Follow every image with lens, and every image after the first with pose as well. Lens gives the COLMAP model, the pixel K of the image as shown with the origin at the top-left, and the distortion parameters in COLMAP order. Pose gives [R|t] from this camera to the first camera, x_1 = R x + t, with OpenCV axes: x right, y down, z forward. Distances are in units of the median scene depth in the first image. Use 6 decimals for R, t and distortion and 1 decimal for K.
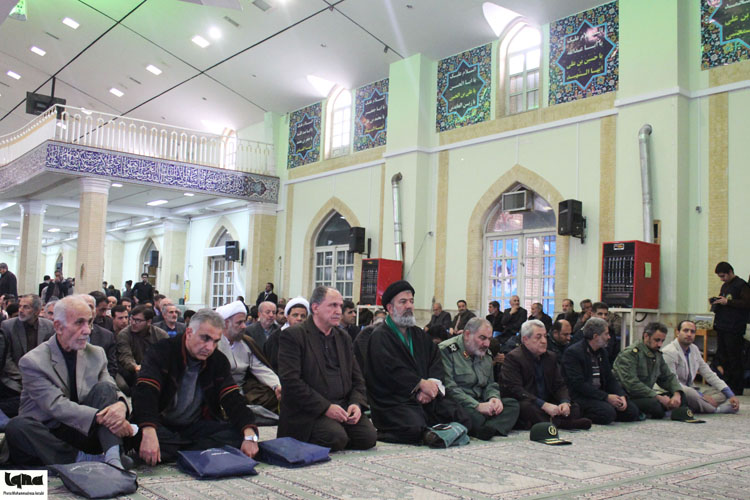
lens RADIAL K [[742.6, 0, 375.6], [0, 742.6, 262.4], [0, 0, 1]] dist [-0.140465, 0.151573]
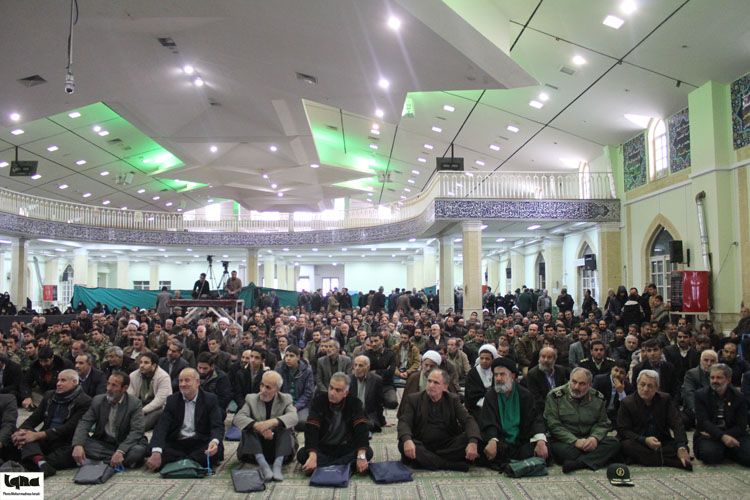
lens RADIAL K [[607.0, 0, 375.0], [0, 607.0, 250.0], [0, 0, 1]] dist [-0.184641, 0.141672]
pose [[0.787287, -0.080339, -0.611331, 0.144528], [0.077001, 0.996524, -0.031796, -0.035842], [0.611760, -0.022040, 0.790736, 0.001214]]
